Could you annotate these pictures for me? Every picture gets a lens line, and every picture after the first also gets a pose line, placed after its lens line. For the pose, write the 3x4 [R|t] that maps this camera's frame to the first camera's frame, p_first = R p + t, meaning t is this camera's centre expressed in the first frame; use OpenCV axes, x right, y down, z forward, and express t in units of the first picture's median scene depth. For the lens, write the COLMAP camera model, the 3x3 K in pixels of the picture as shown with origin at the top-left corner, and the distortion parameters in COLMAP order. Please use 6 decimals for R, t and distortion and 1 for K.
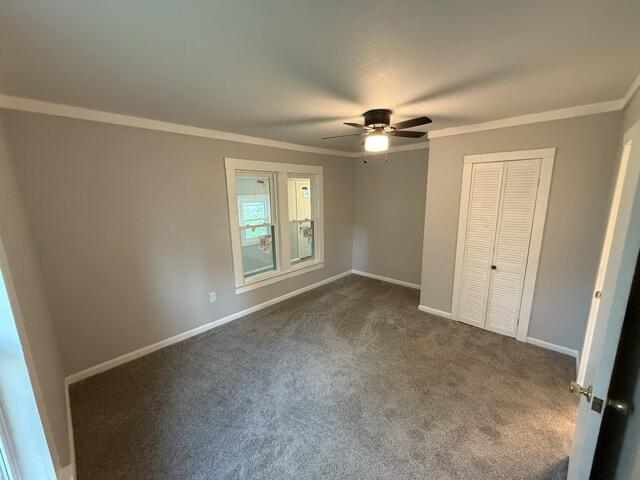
lens RADIAL K [[257.2, 0, 317.2], [0, 257.2, 239.6], [0, 0, 1]] dist [0.009391, -0.000155]
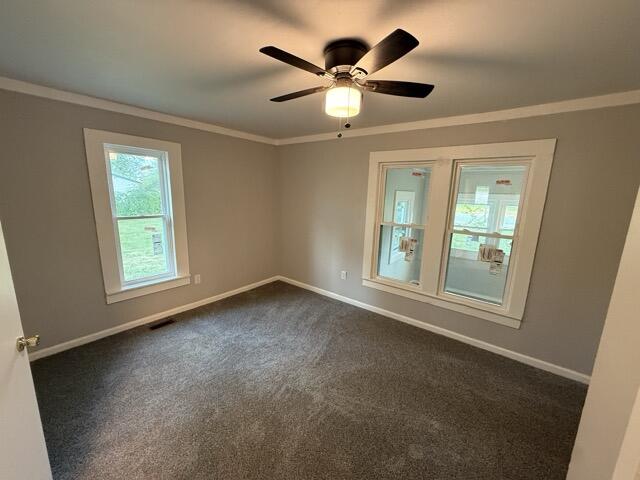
lens RADIAL K [[257.2, 0, 317.6], [0, 257.2, 241.9], [0, 0, 1]] dist [0.009391, -0.000155]
pose [[0.094168, 0.223844, -0.970065, 0.638058], [-0.201391, 0.958533, 0.201633, -0.125892], [0.974974, 0.176375, 0.135343, 0.649437]]
